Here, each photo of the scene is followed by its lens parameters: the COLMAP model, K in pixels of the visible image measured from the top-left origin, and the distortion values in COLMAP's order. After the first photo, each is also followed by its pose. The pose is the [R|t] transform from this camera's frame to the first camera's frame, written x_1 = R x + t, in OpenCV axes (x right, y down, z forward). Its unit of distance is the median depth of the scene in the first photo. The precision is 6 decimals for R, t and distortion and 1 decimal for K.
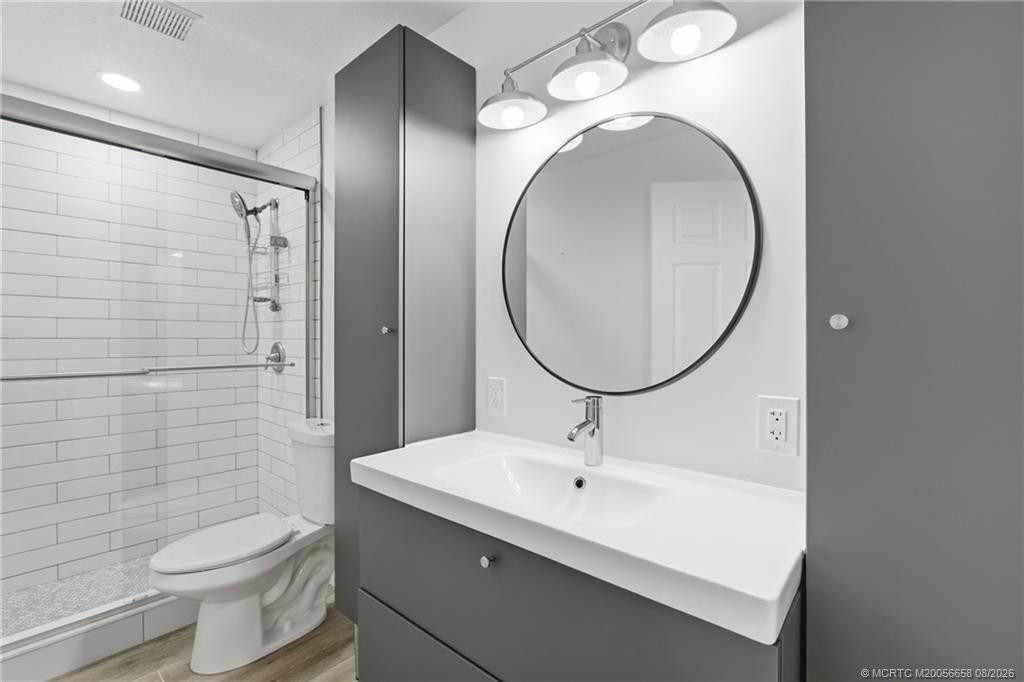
lens RADIAL K [[462.8, 0, 501.2], [0, 462.8, 336.0], [0, 0, 1]] dist [-0.011904, 0.000132]
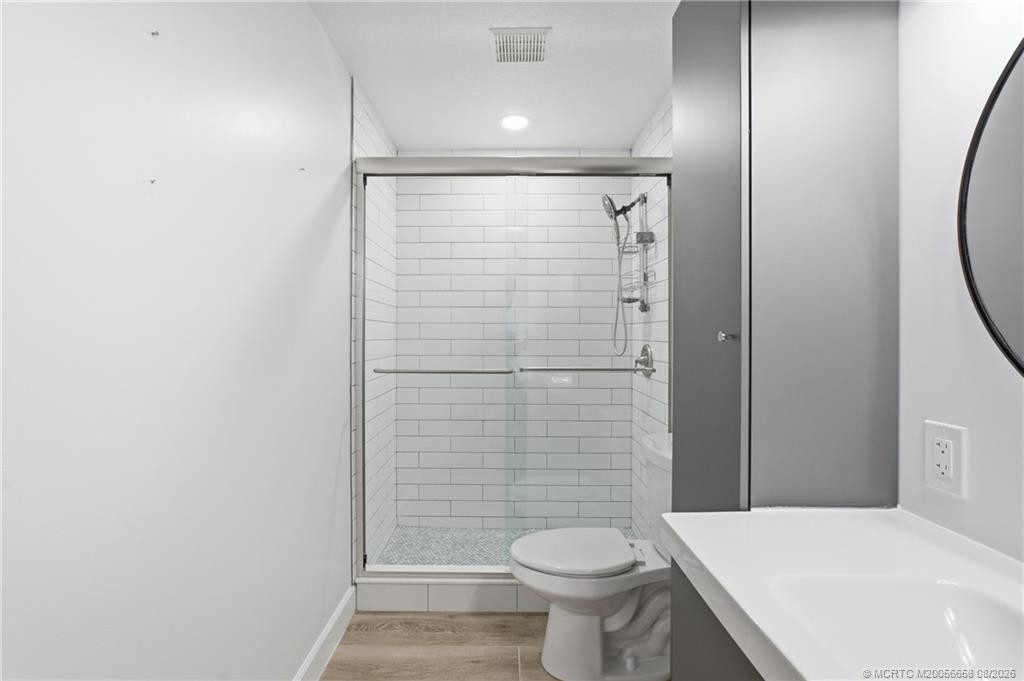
lens RADIAL K [[462.8, 0, 501.2], [0, 462.8, 335.5], [0, 0, 1]] dist [-0.011904, 0.000132]
pose [[0.660214, 0.000923, -0.751077, 0.030169], [0.003225, 0.999987, 0.004063, -0.010209], [0.751070, -0.005105, 0.660202, 0.158748]]
